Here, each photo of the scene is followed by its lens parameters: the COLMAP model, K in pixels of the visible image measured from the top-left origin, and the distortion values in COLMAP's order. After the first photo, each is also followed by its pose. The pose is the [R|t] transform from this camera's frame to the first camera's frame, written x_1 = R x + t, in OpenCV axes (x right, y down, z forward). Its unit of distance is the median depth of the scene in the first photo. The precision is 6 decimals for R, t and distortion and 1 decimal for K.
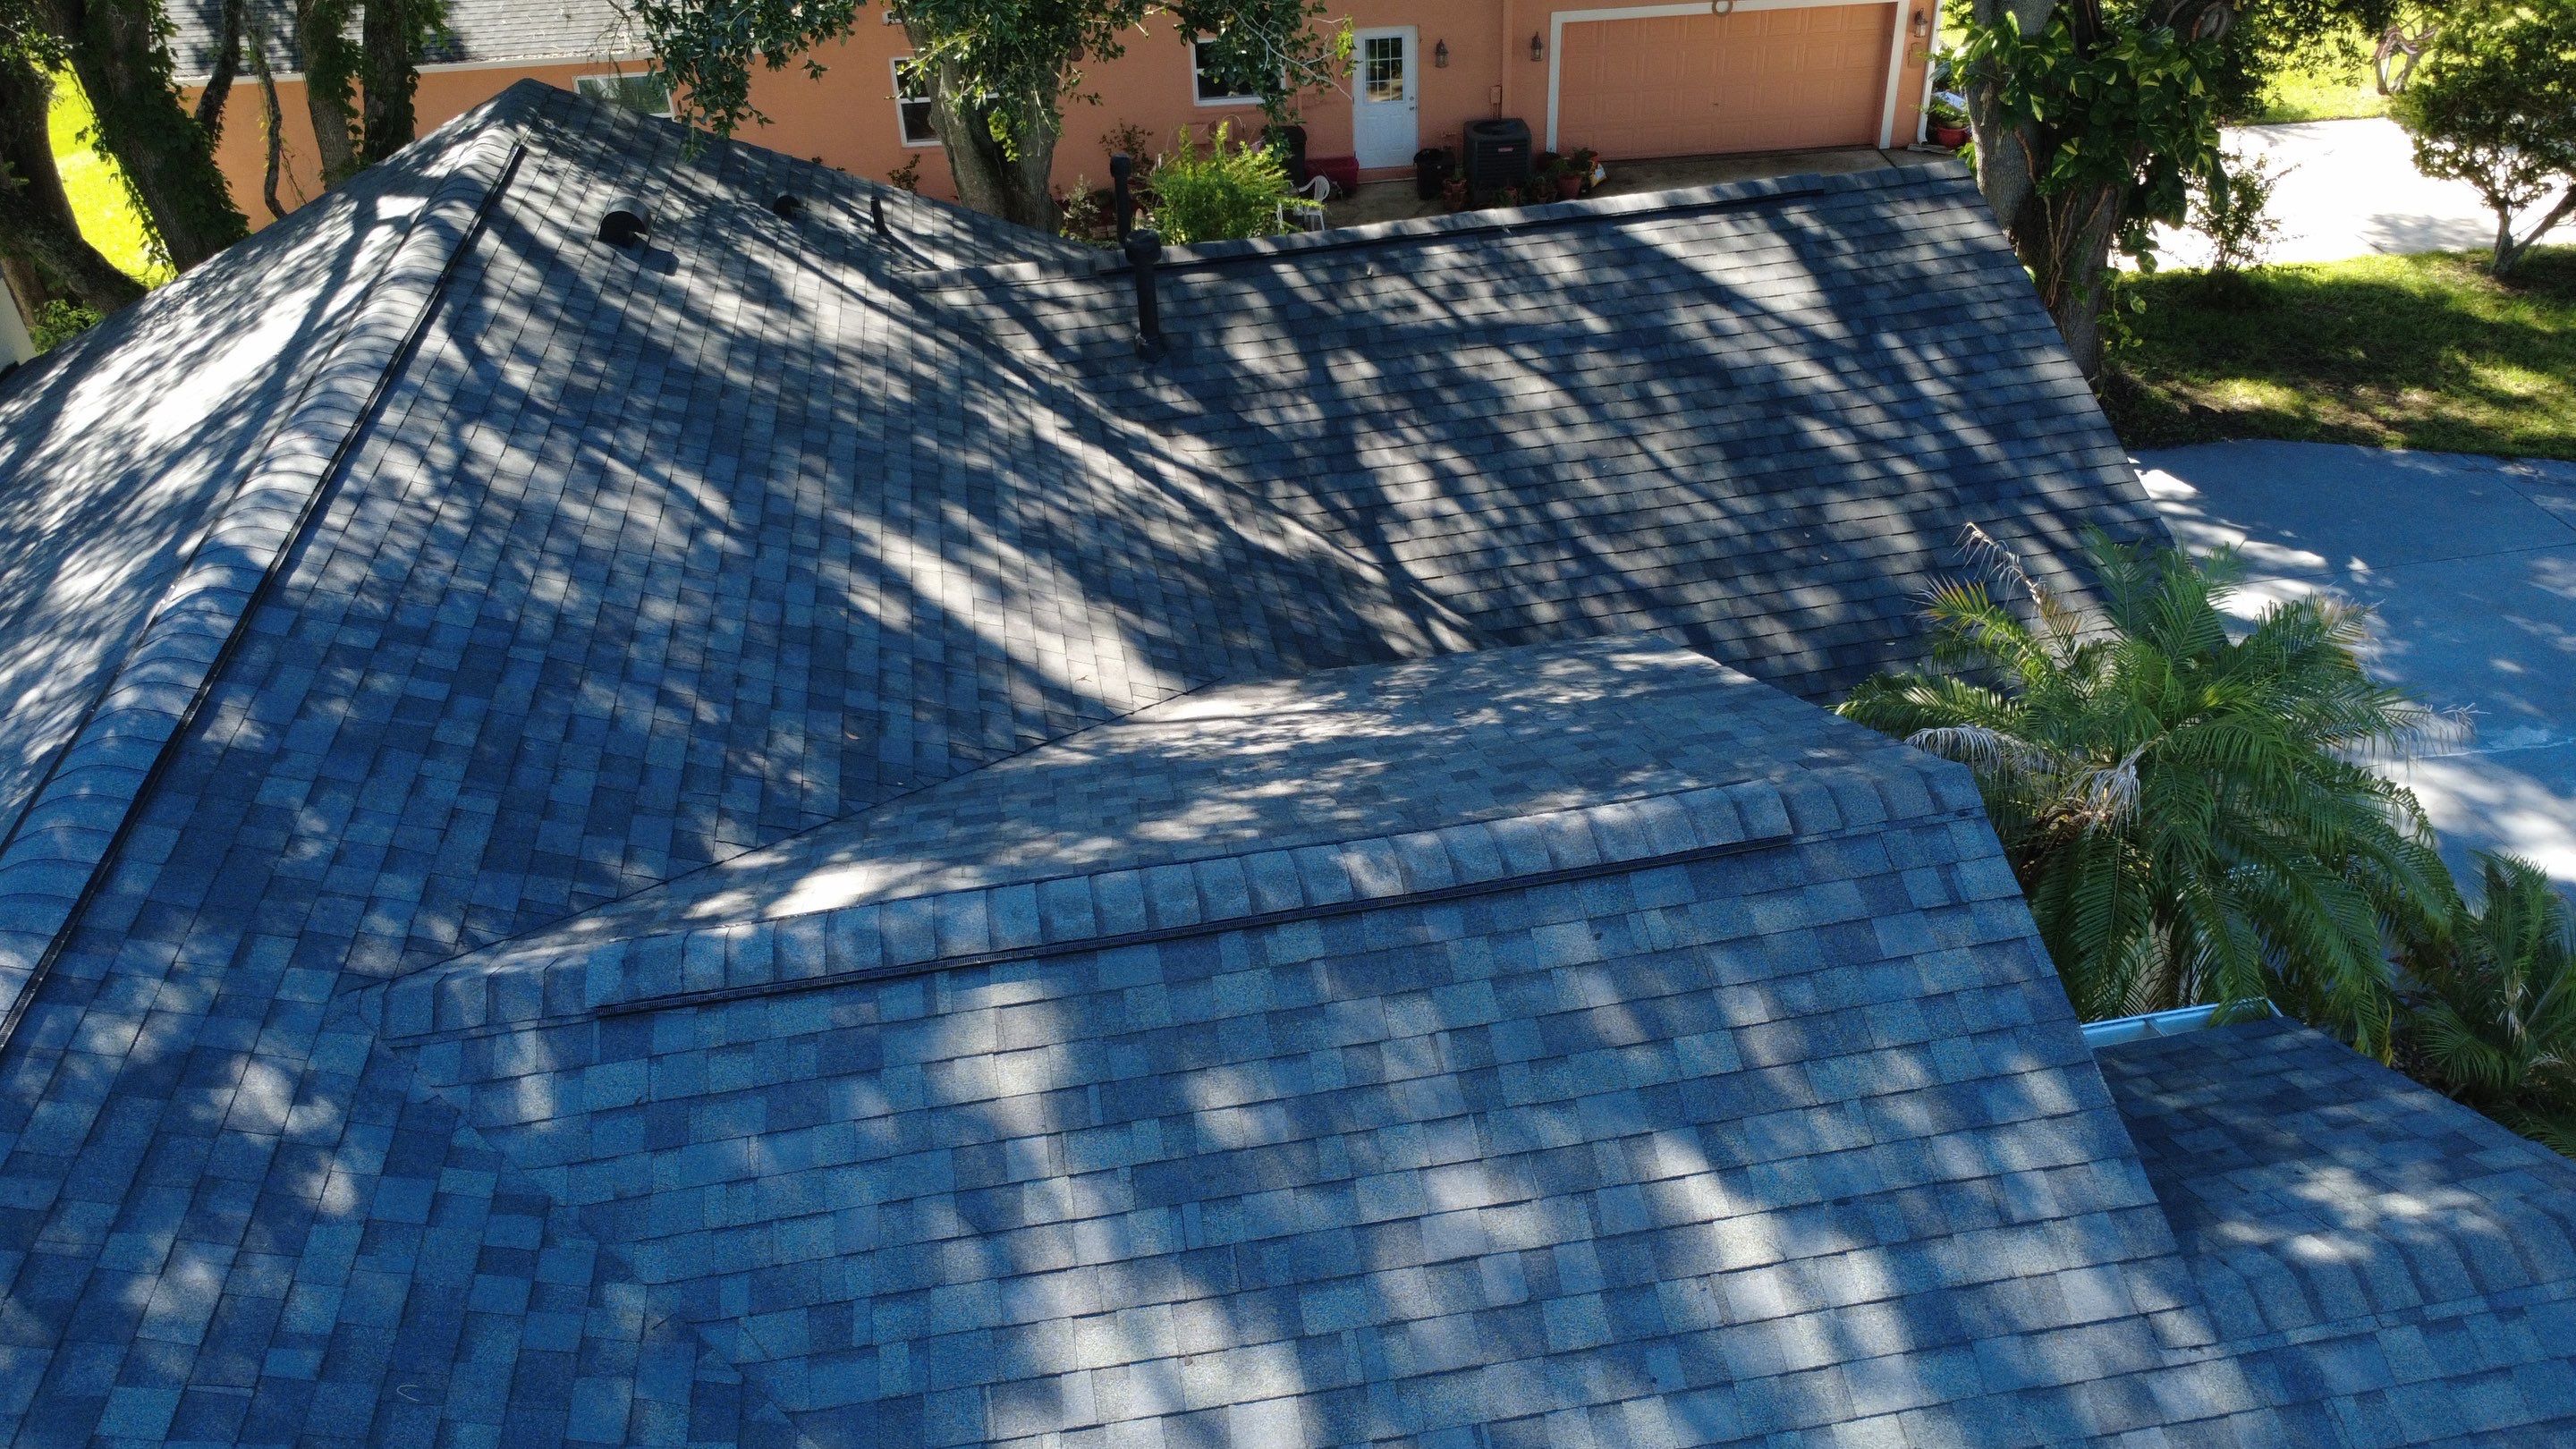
lens RADIAL K [[1870.5, 0, 1273.6], [0, 1870.5, 726.6], [0, 0, 1]] dist [-0.002166, 0.005871]
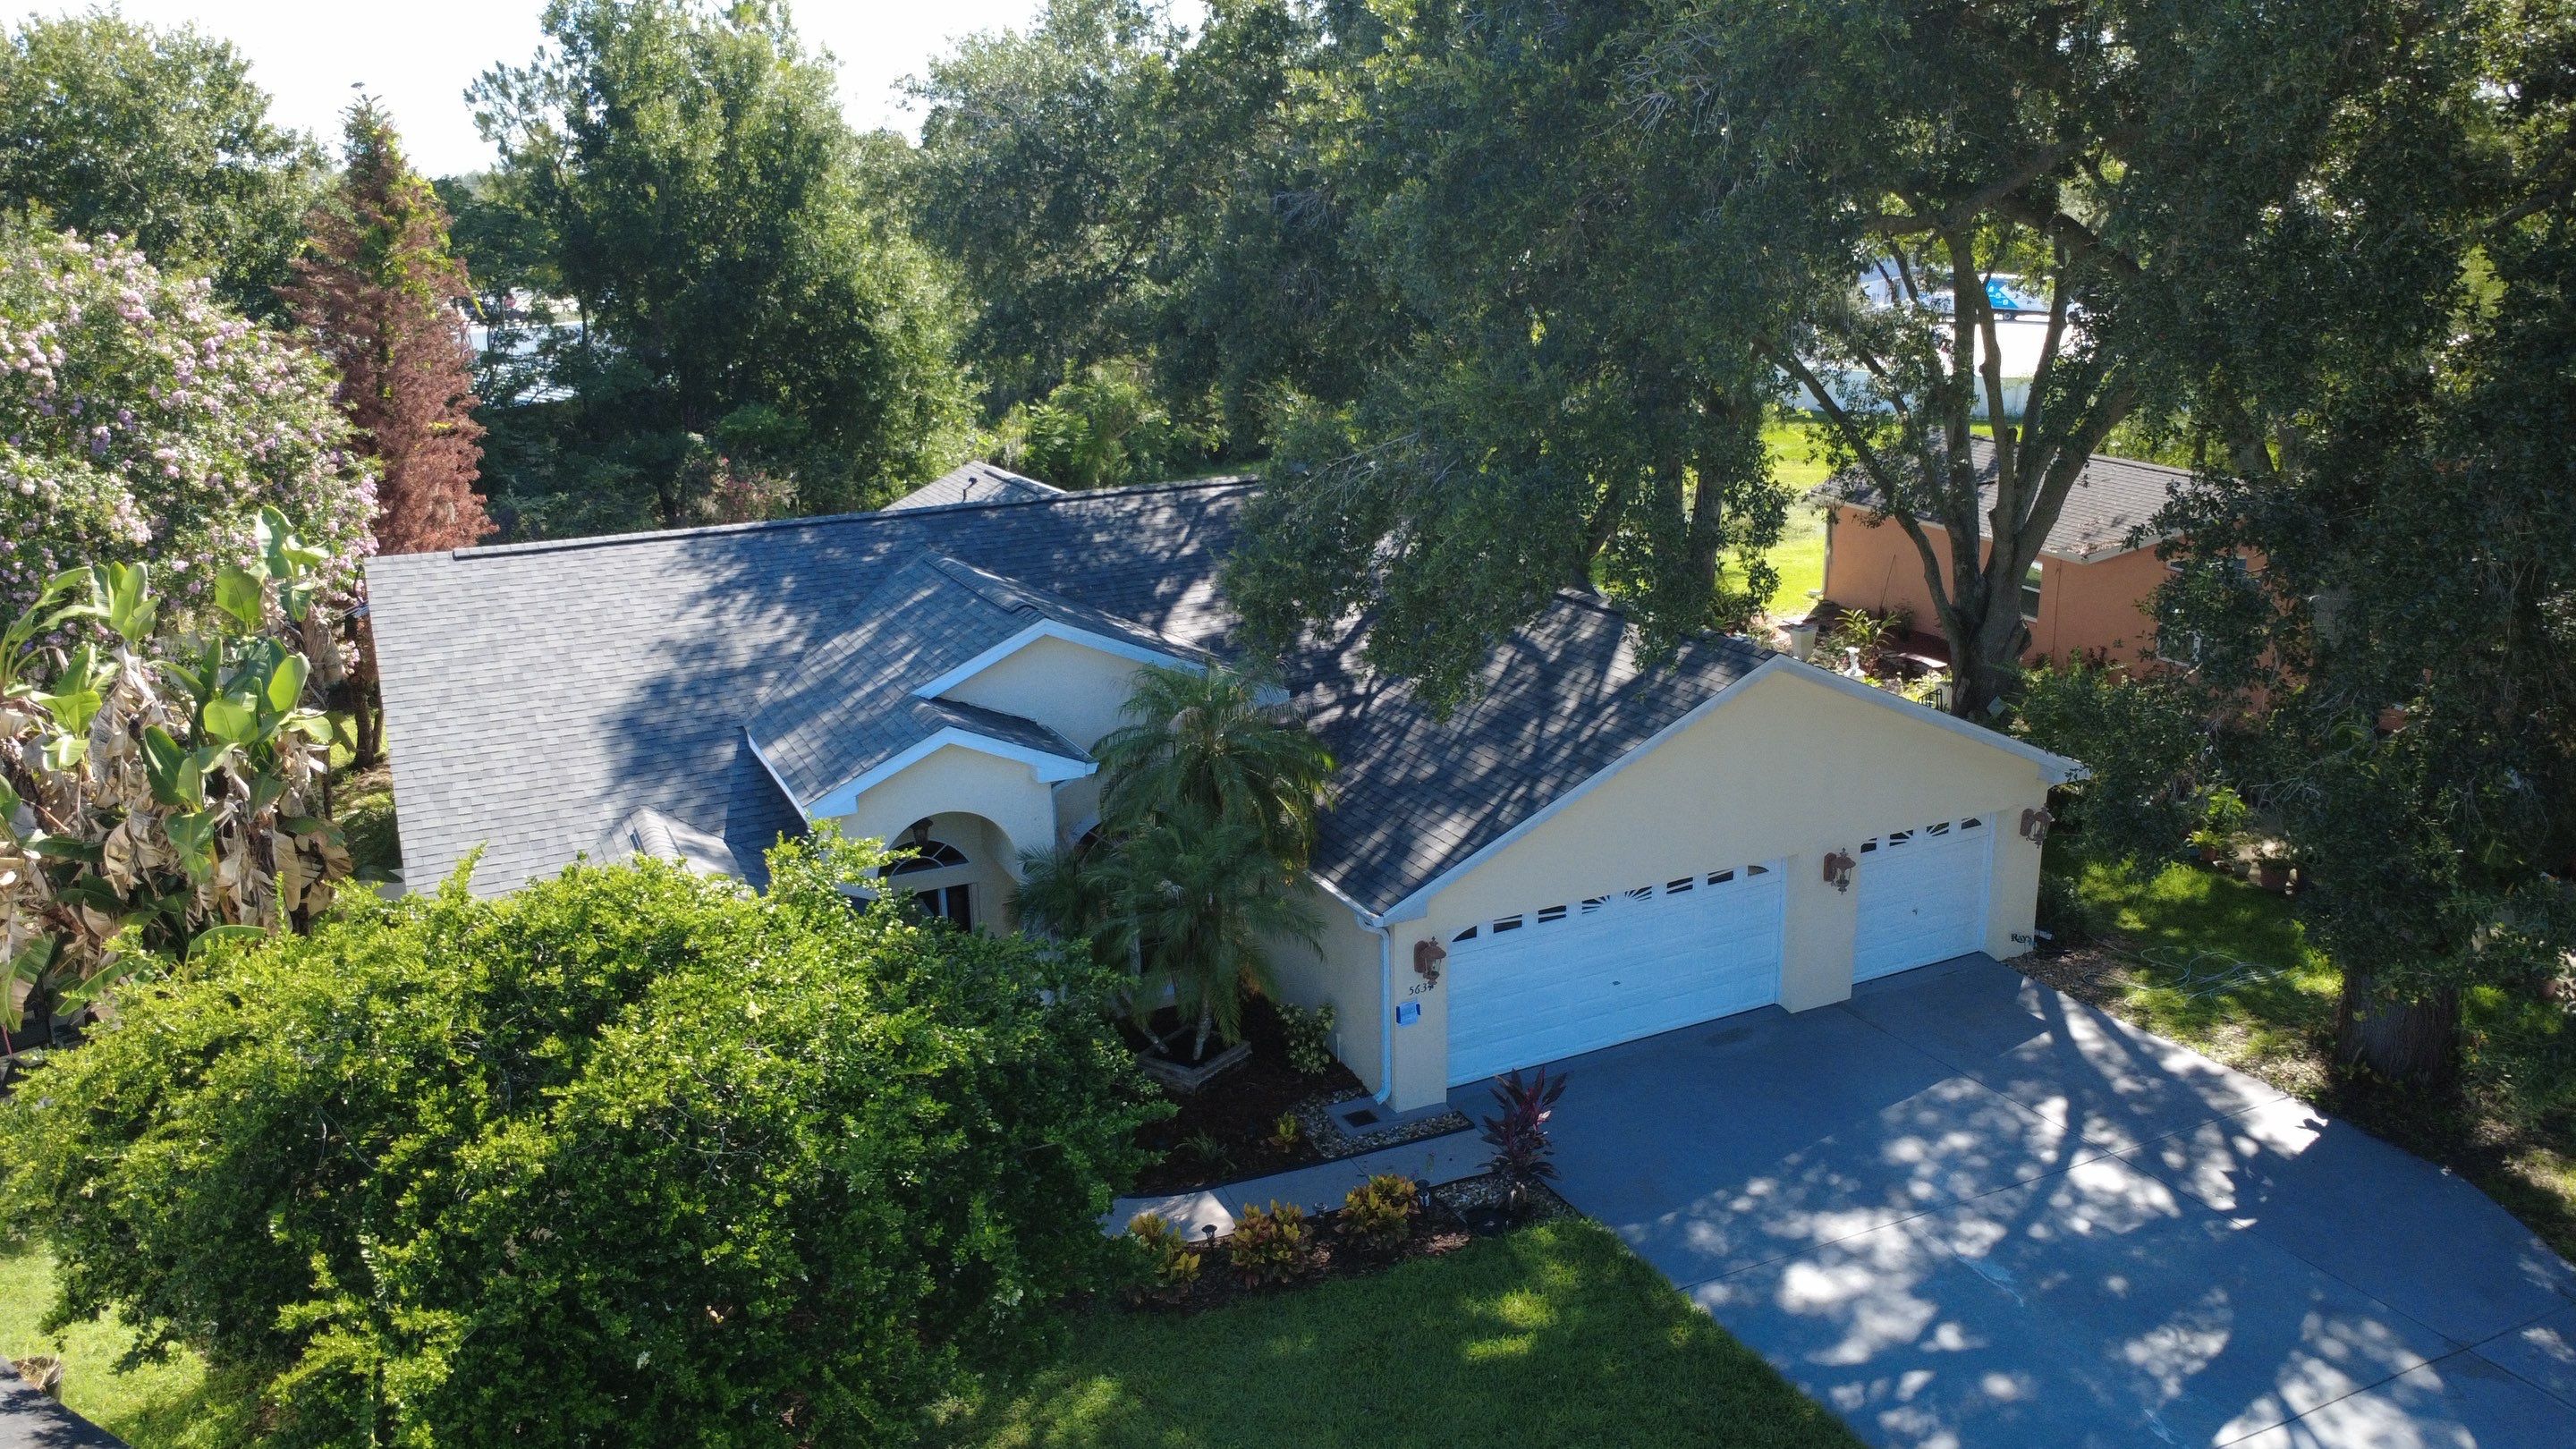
lens RADIAL K [[1870.5, 0, 1271.2], [0, 1870.5, 730.7], [0, 0, 1]] dist [-0.002166, 0.005871]
pose [[0.275980, 0.310751, -0.909543, 2.332541], [-0.535562, 0.835498, 0.122949, -0.290974], [0.798128, 0.453186, 0.397007, 0.045614]]
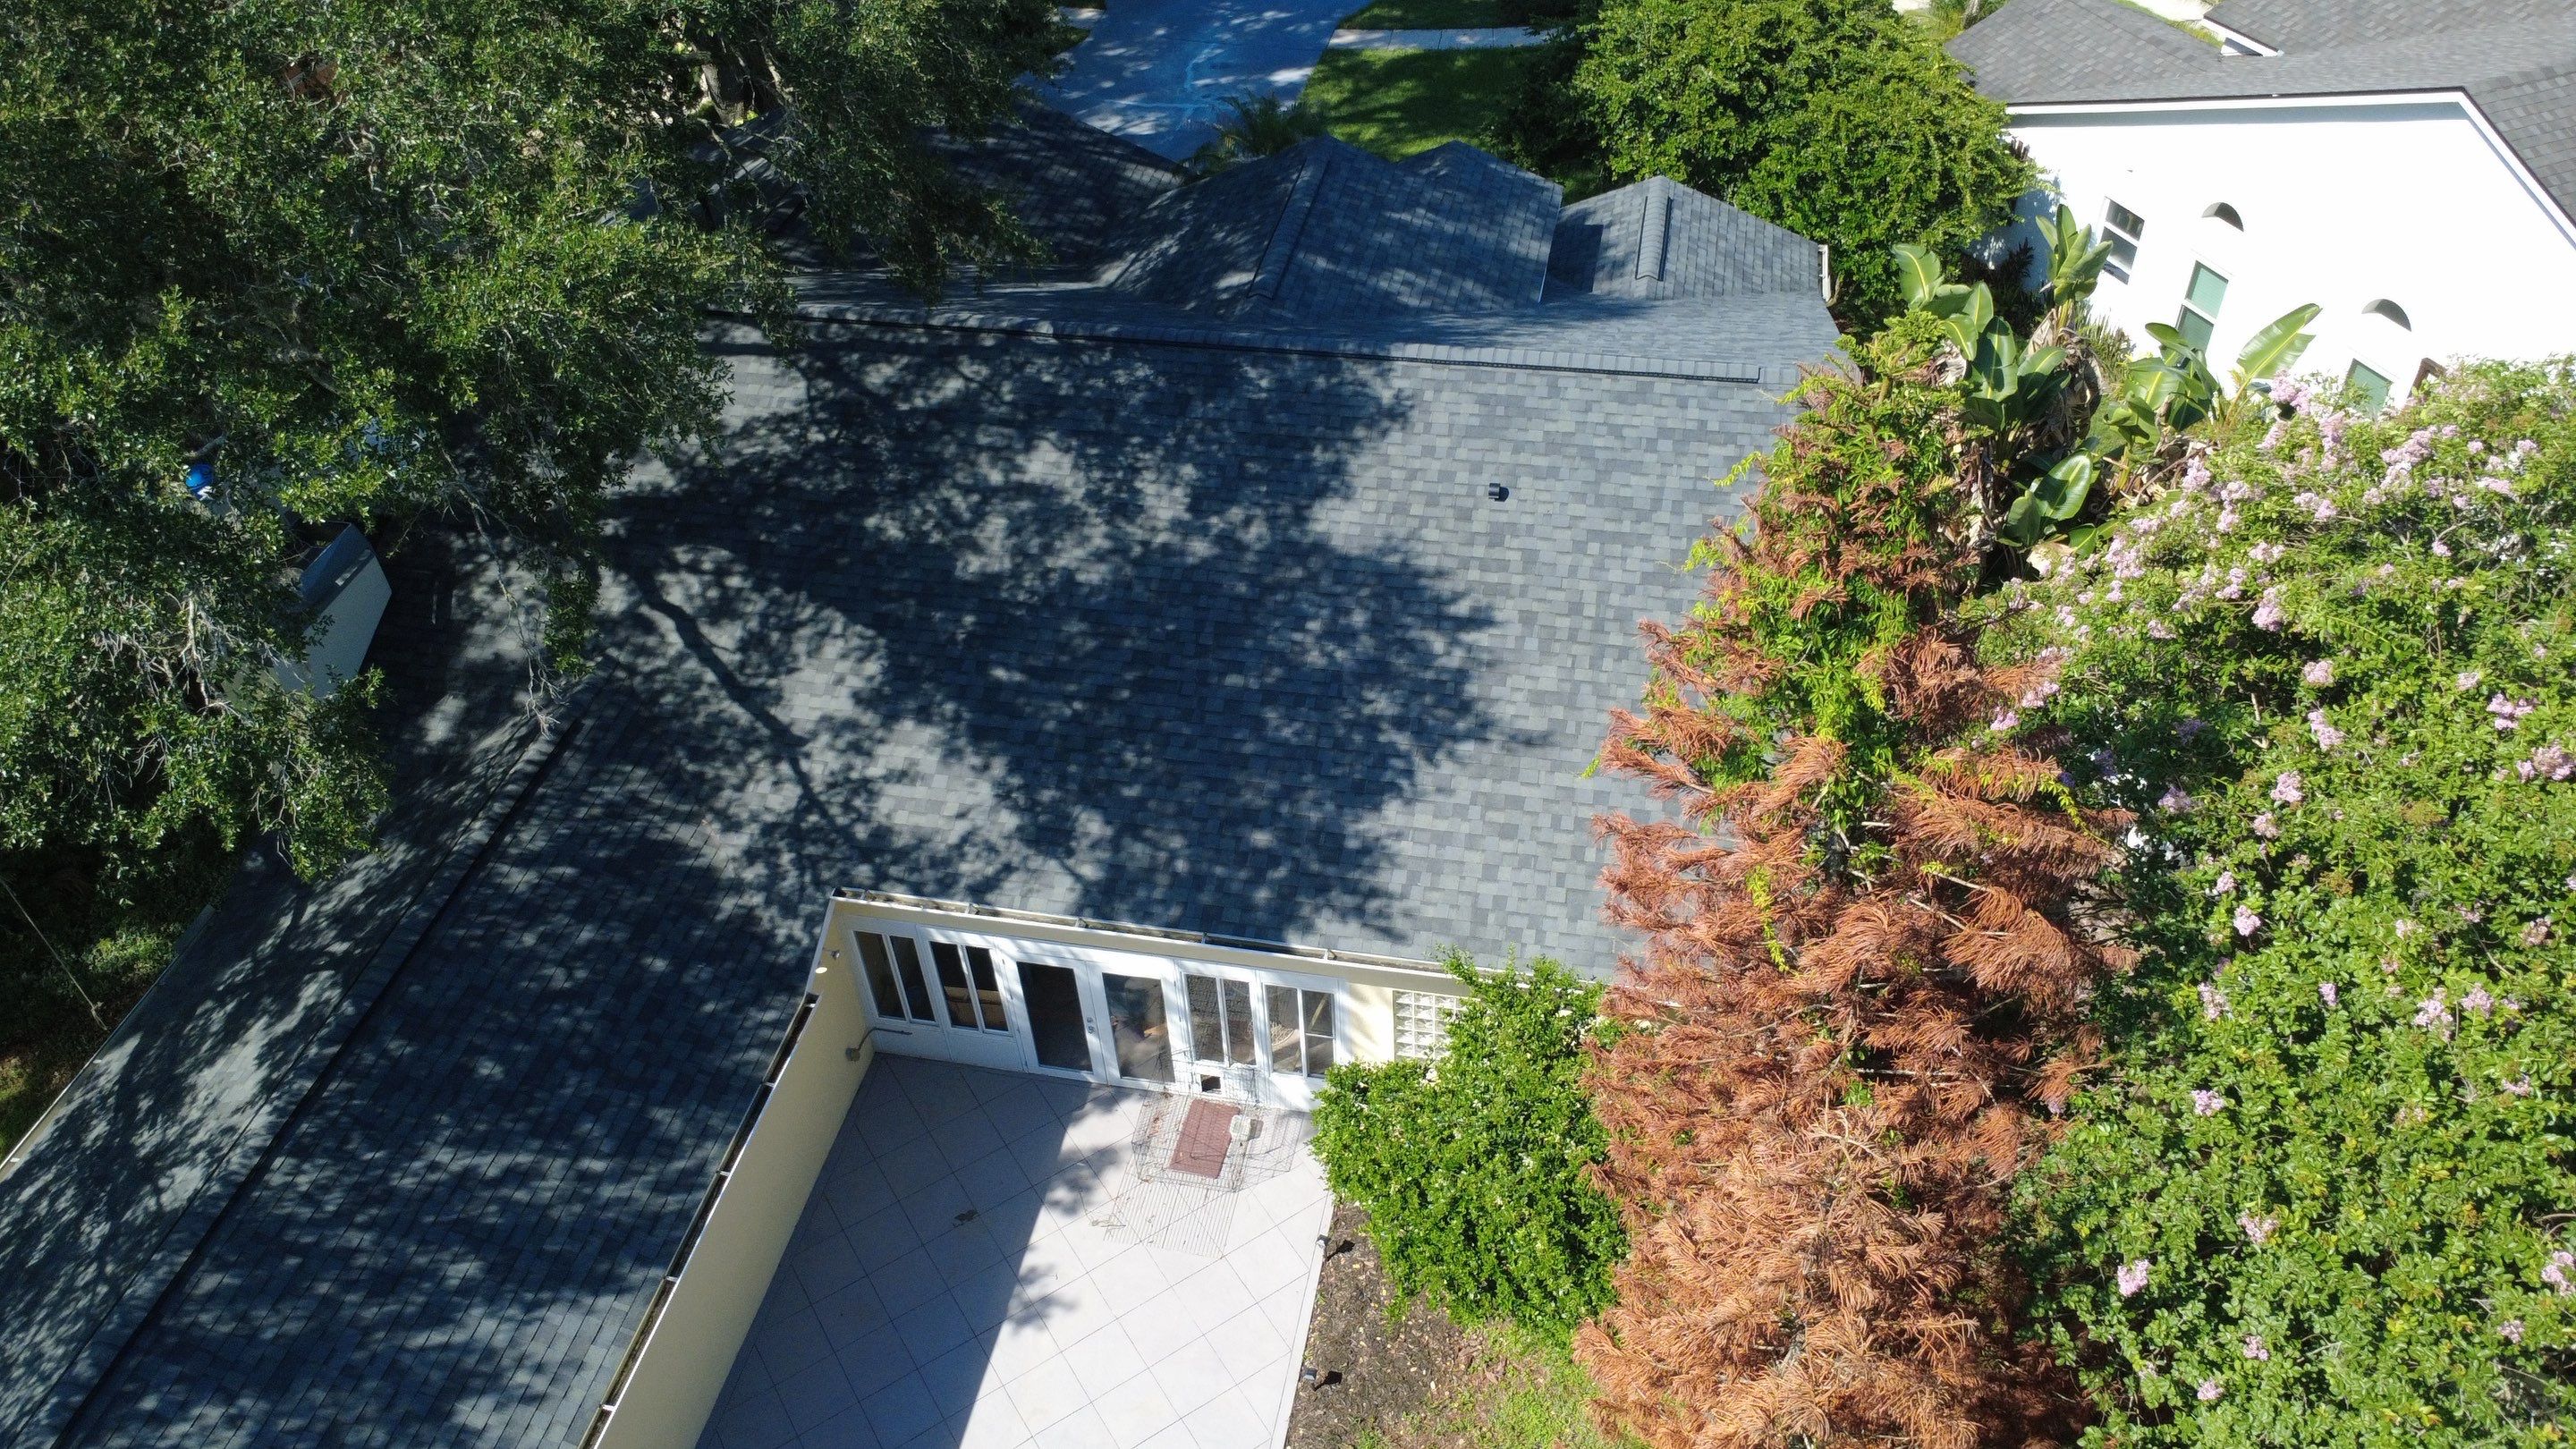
lens RADIAL K [[1870.5, 0, 1284.2], [0, 1870.5, 724.3], [0, 0, 1]] dist [-0.002166, 0.005871]
pose [[0.361571, -0.598141, 0.715188, -2.179964], [0.551652, 0.755651, 0.353089, -0.323284], [-0.751629, 0.266868, 0.603187, -0.685995]]
